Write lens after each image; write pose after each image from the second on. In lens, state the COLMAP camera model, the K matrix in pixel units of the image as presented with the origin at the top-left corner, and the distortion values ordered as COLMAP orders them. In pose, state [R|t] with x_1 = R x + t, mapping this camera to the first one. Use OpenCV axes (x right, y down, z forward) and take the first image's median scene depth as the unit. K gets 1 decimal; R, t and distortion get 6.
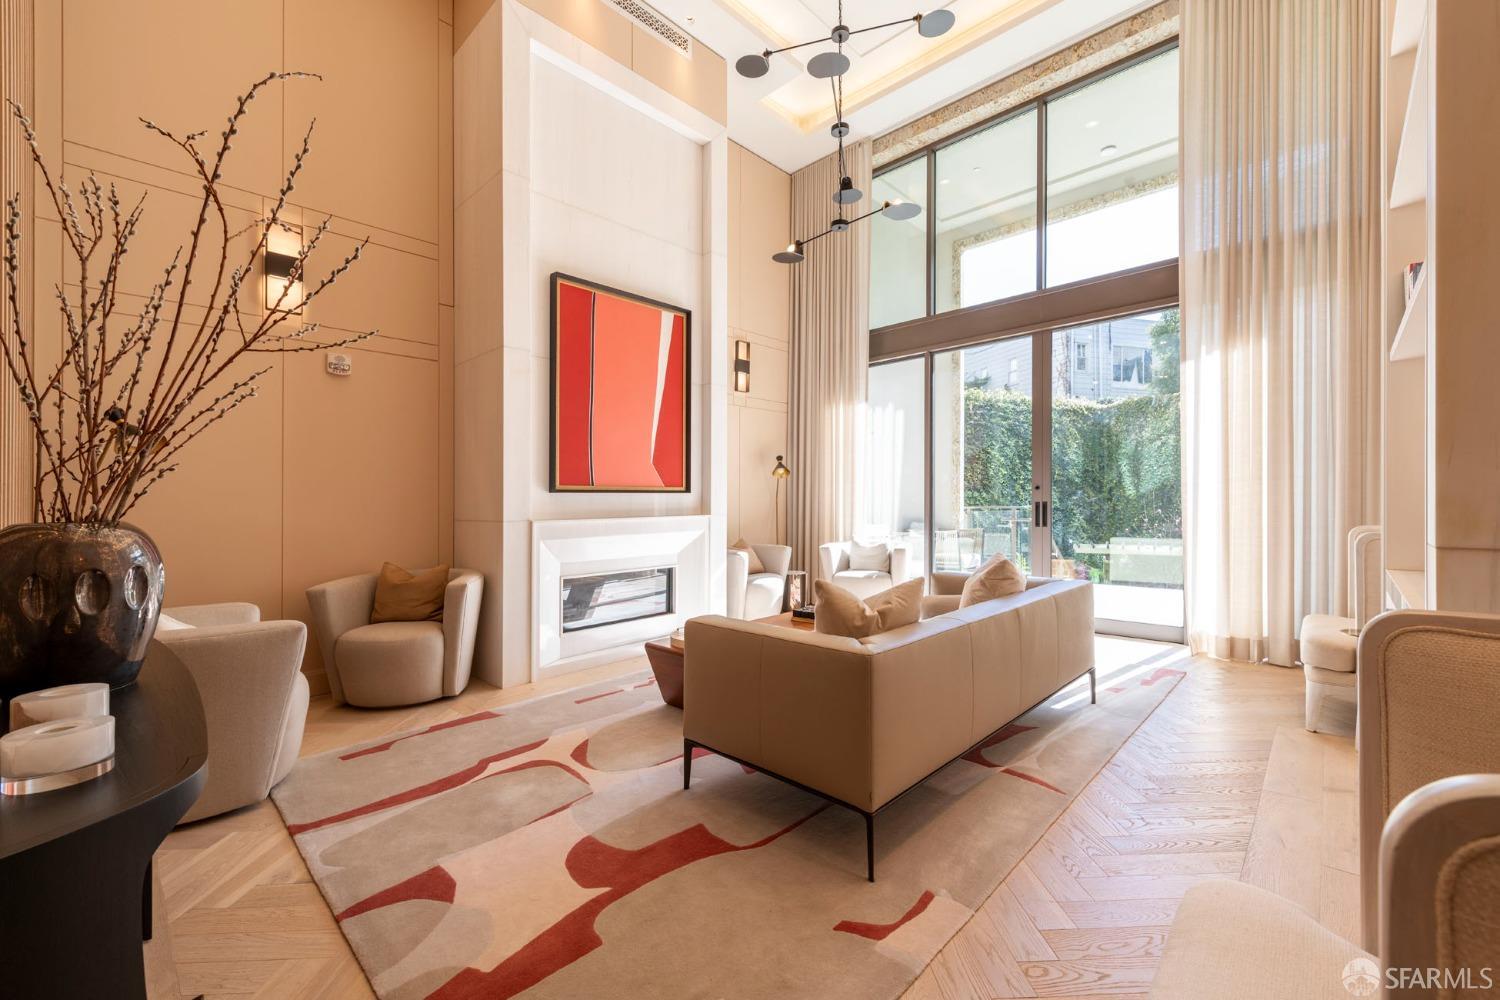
lens RADIAL K [[617.5, 0, 751.6], [0, 617.5, 510.8], [0, 0, 1]] dist [0.001227, 0.000191]
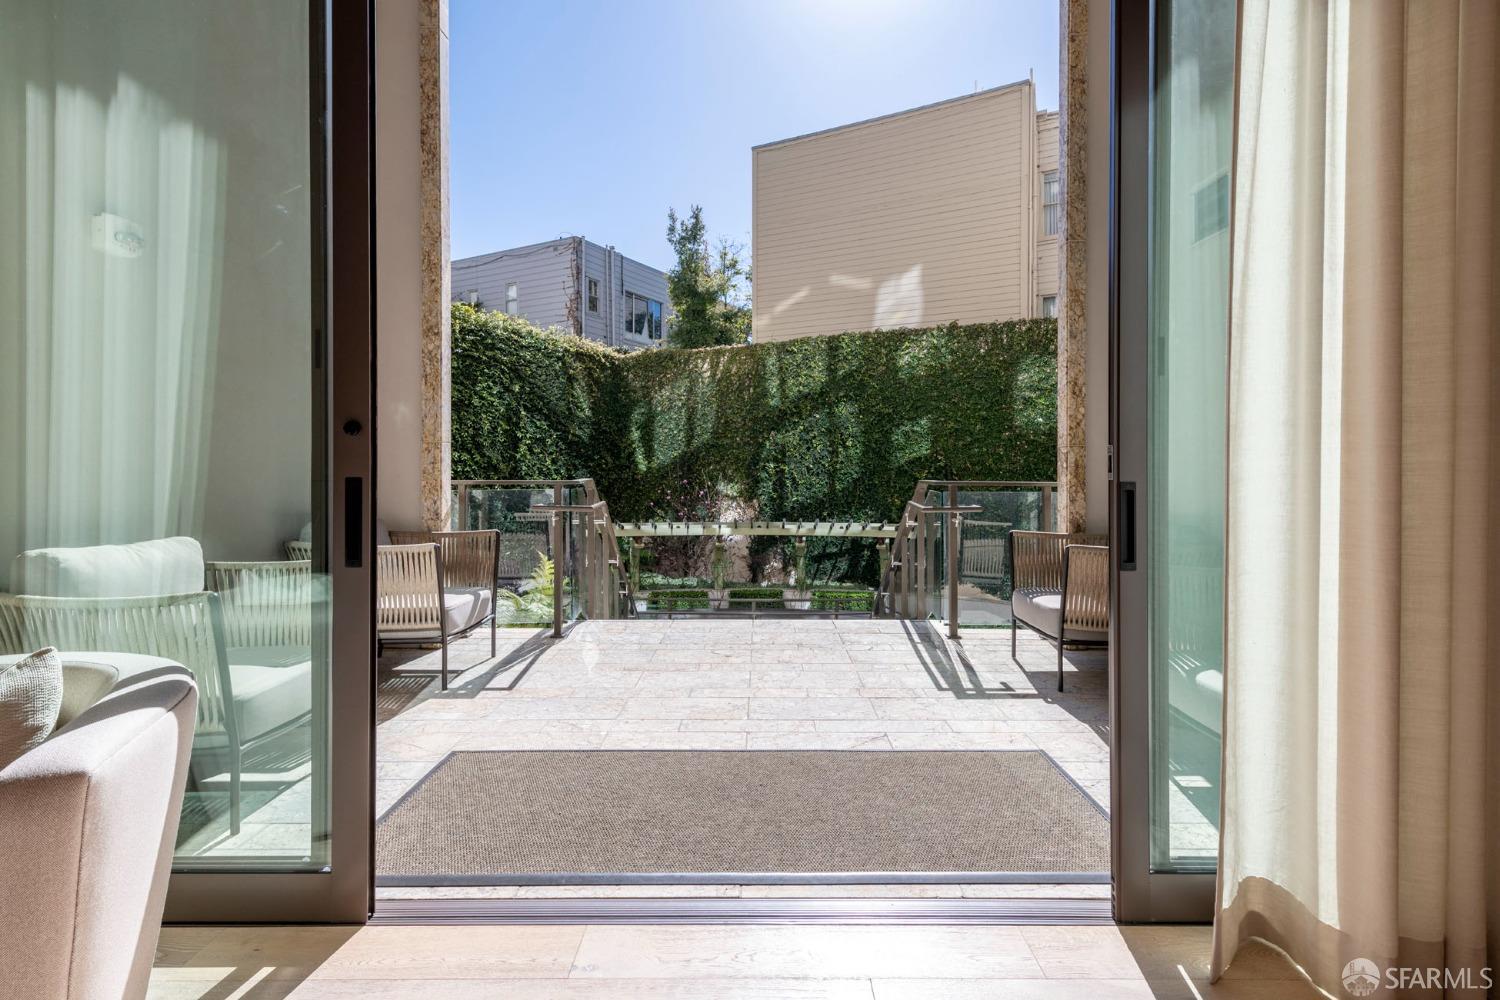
lens RADIAL K [[680.1, 0, 754.8], [0, 680.1, 487.4], [0, 0, 1]] dist [0.001490, 0.000024]
pose [[0.725861, -0.002120, 0.687838, 0.071829], [-0.006810, 0.999924, 0.010267, -0.002436], [-0.687807, -0.012137, 0.725792, 0.213292]]
